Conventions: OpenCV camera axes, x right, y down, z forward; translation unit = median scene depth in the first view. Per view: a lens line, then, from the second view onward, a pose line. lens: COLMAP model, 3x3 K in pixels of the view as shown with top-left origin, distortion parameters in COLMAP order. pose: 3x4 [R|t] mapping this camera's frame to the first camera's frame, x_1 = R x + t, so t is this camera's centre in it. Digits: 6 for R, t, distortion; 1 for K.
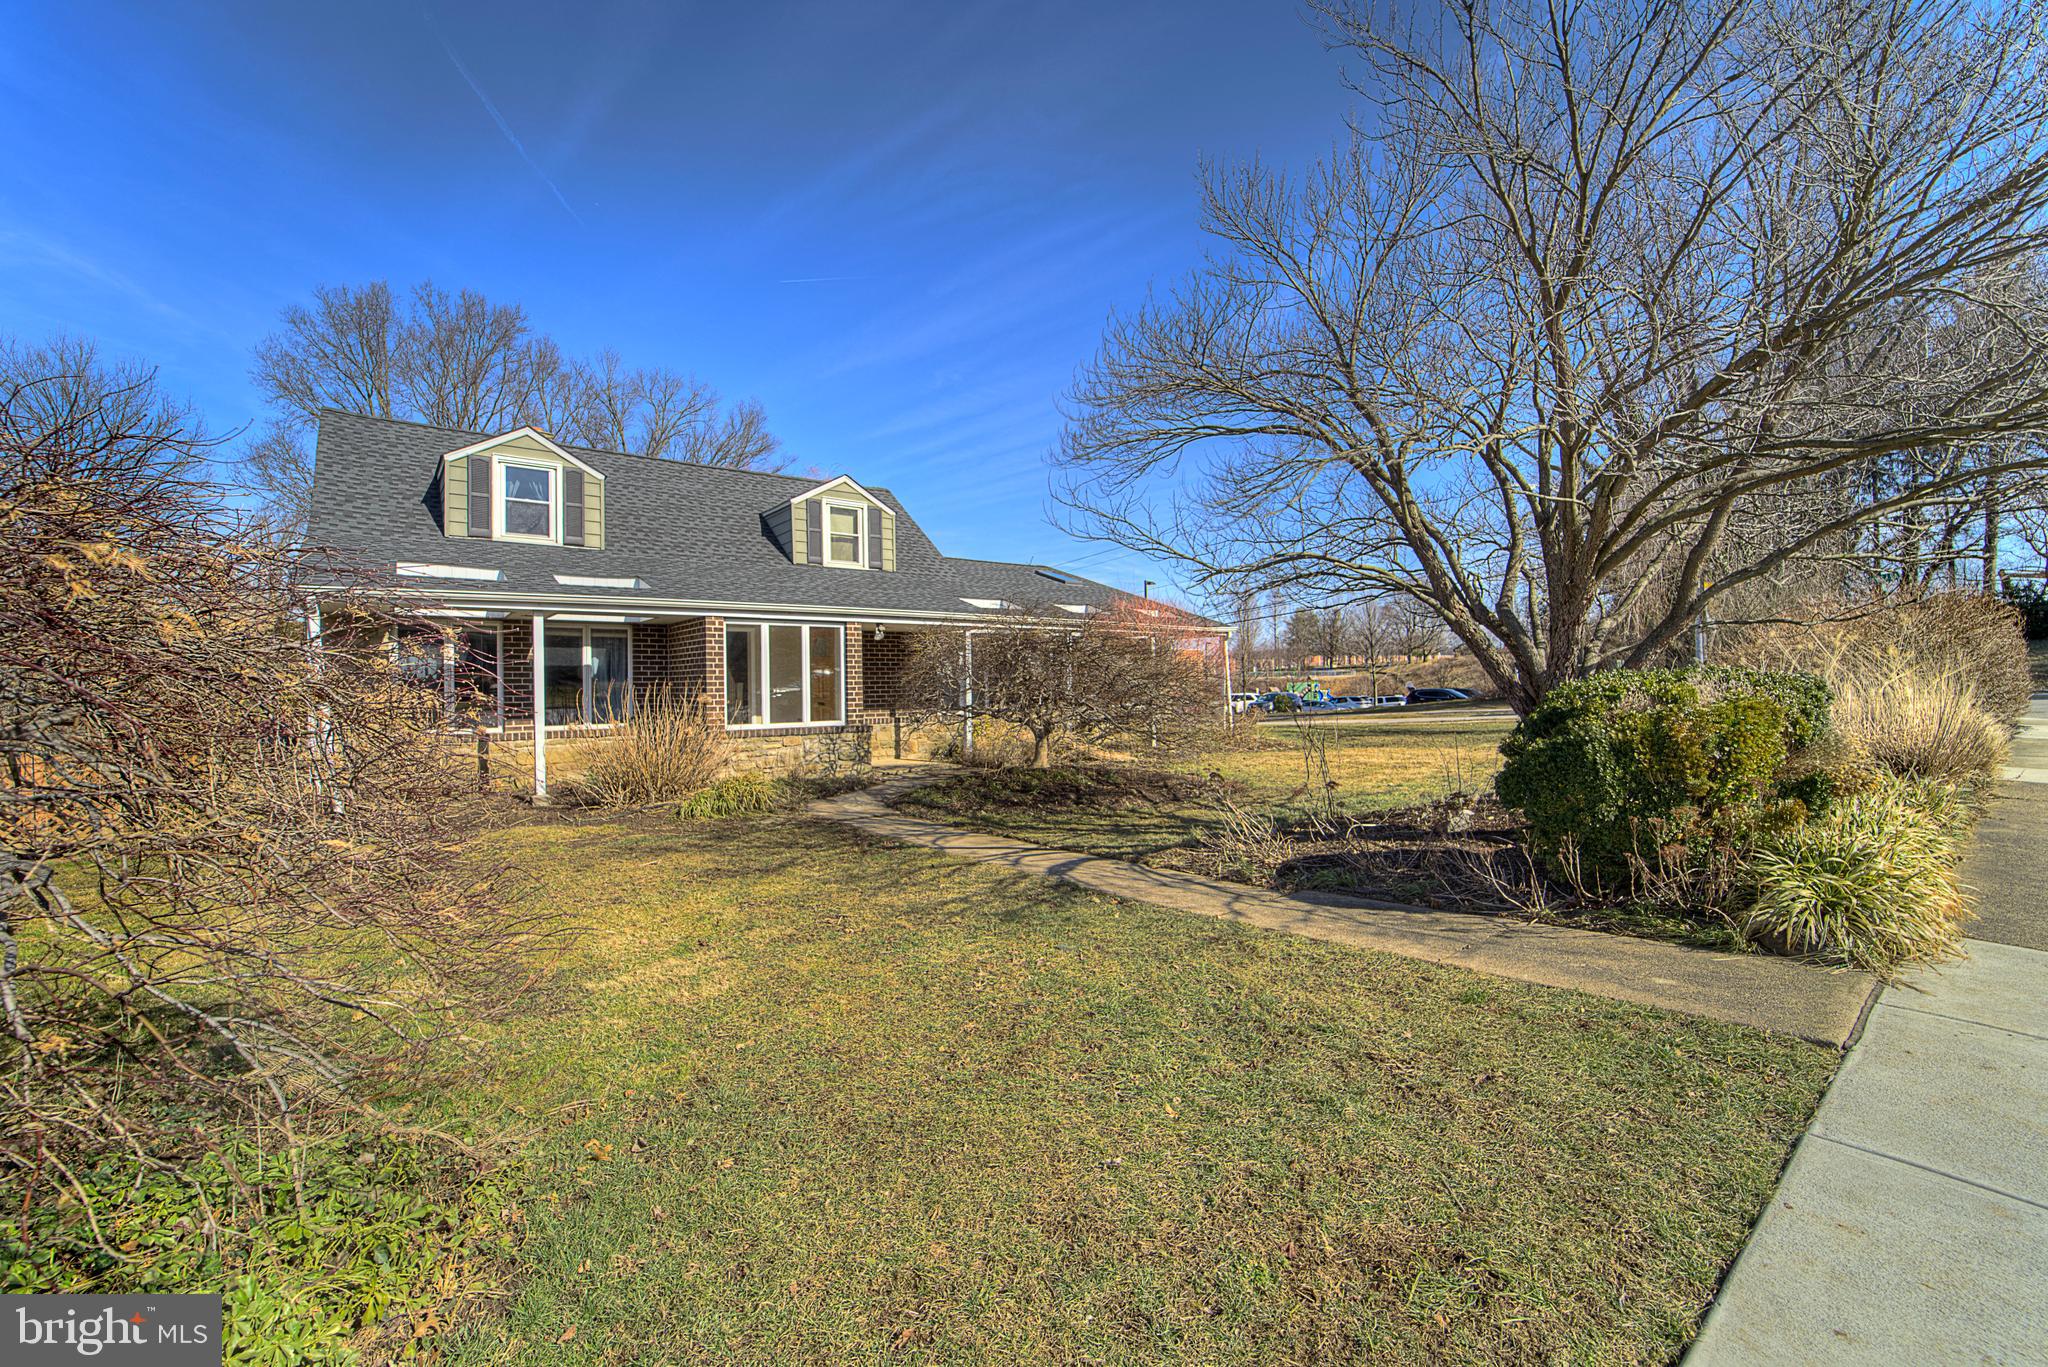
lens RADIAL K [[826.3, 0, 1026.7], [0, 826.3, 682.1], [0, 0, 1]] dist [-0.001544, 0.001742]
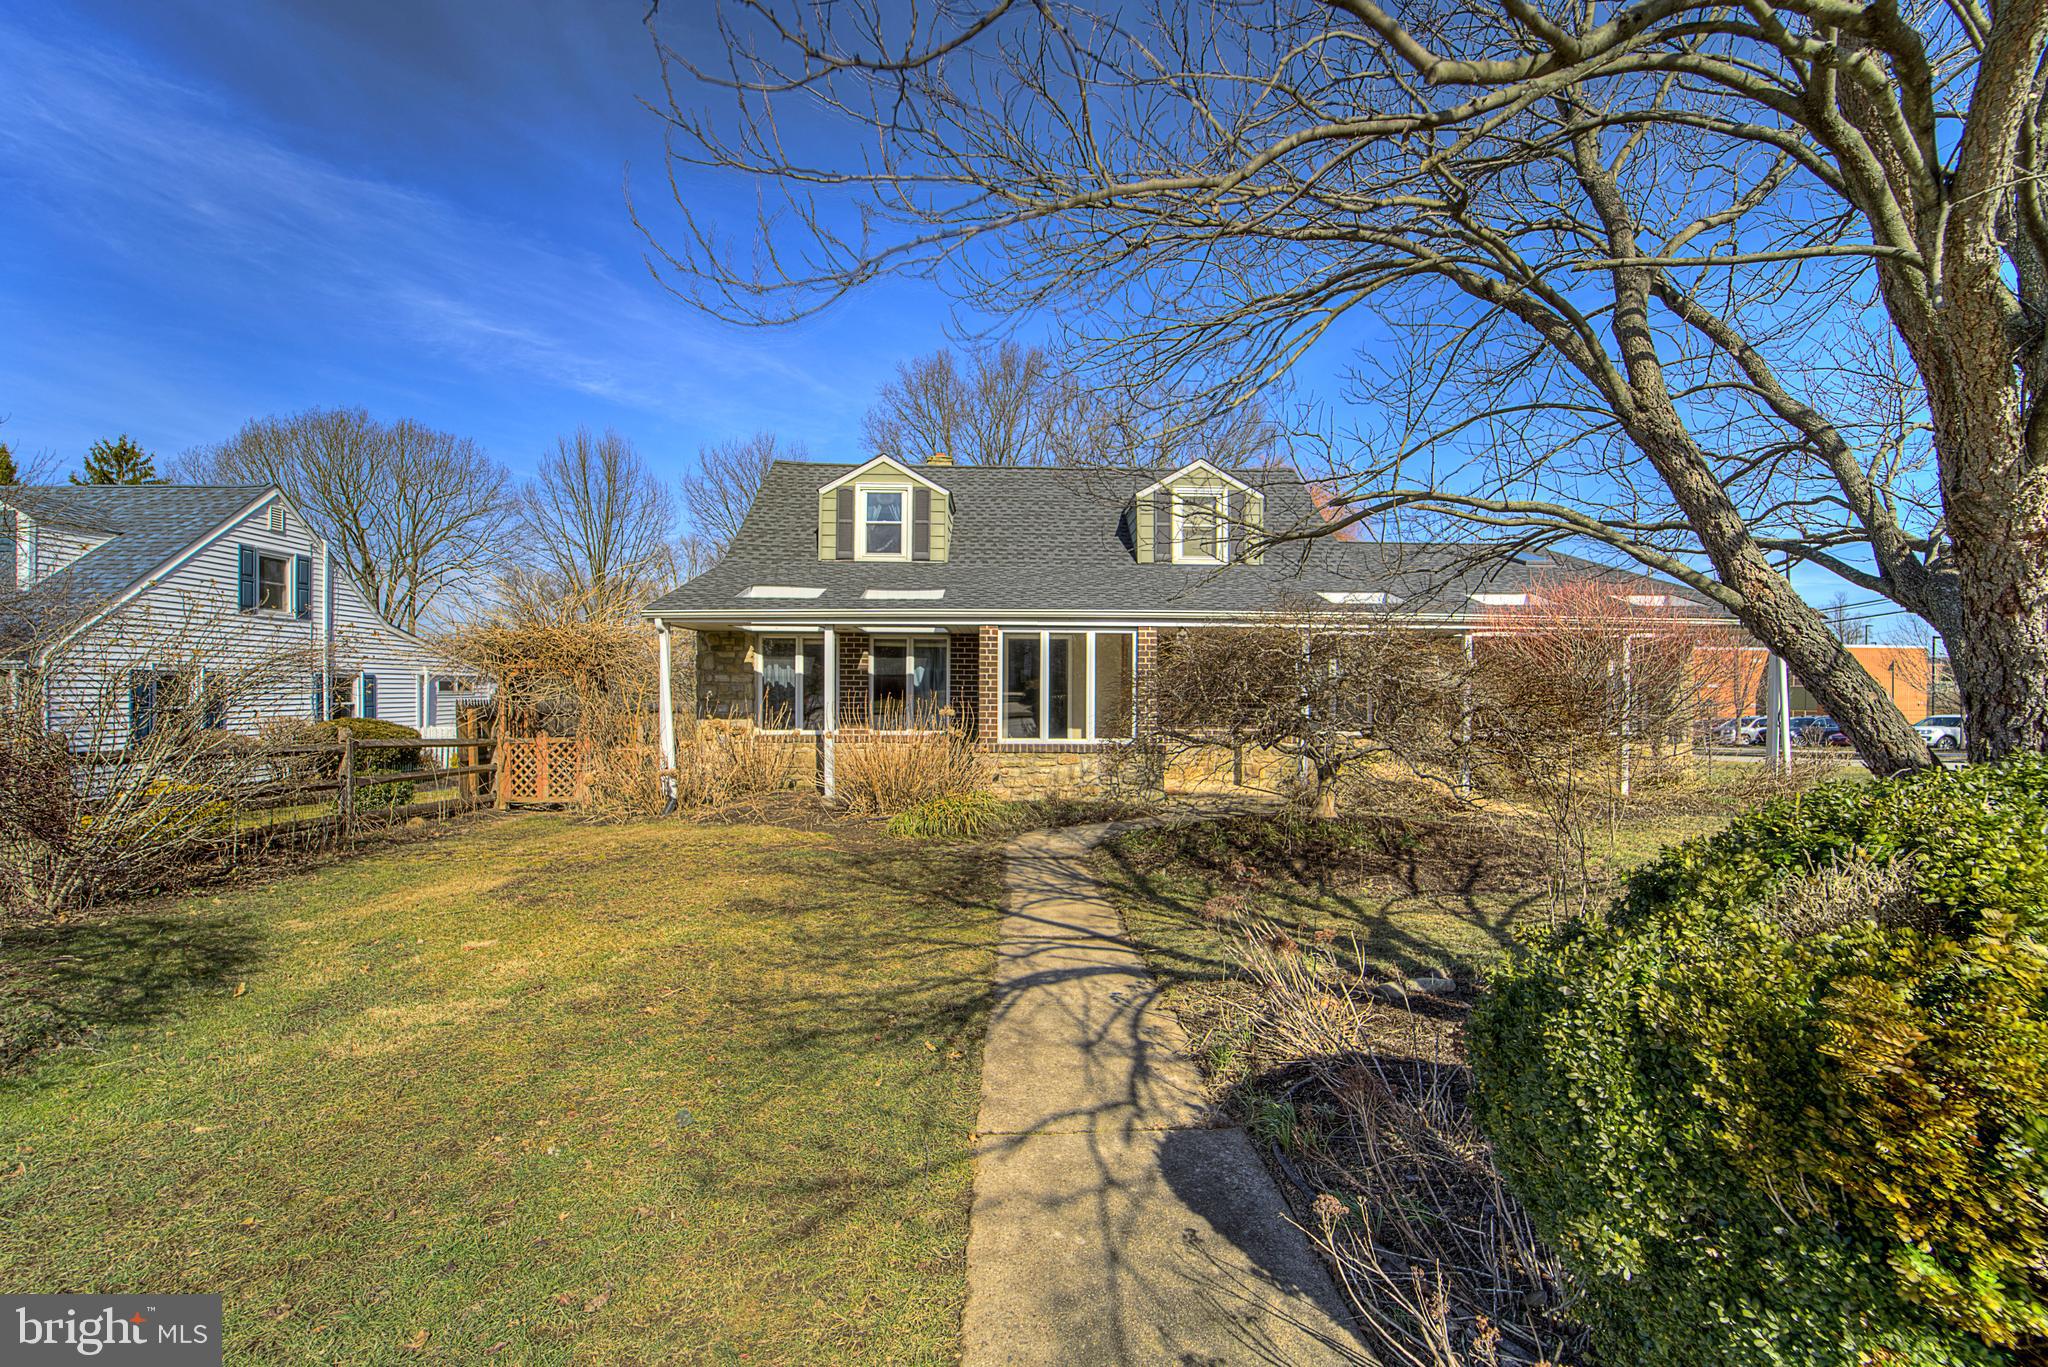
lens RADIAL K [[860.3, 0, 1032.0], [0, 860.3, 696.4], [0, 0, 1]] dist [-0.026750, -0.000341]
pose [[0.818689, 0.018841, -0.573928, 0.211523], [-0.014027, 0.999820, 0.012814, -0.008716], [0.574066, -0.002441, 0.818806, 0.193697]]
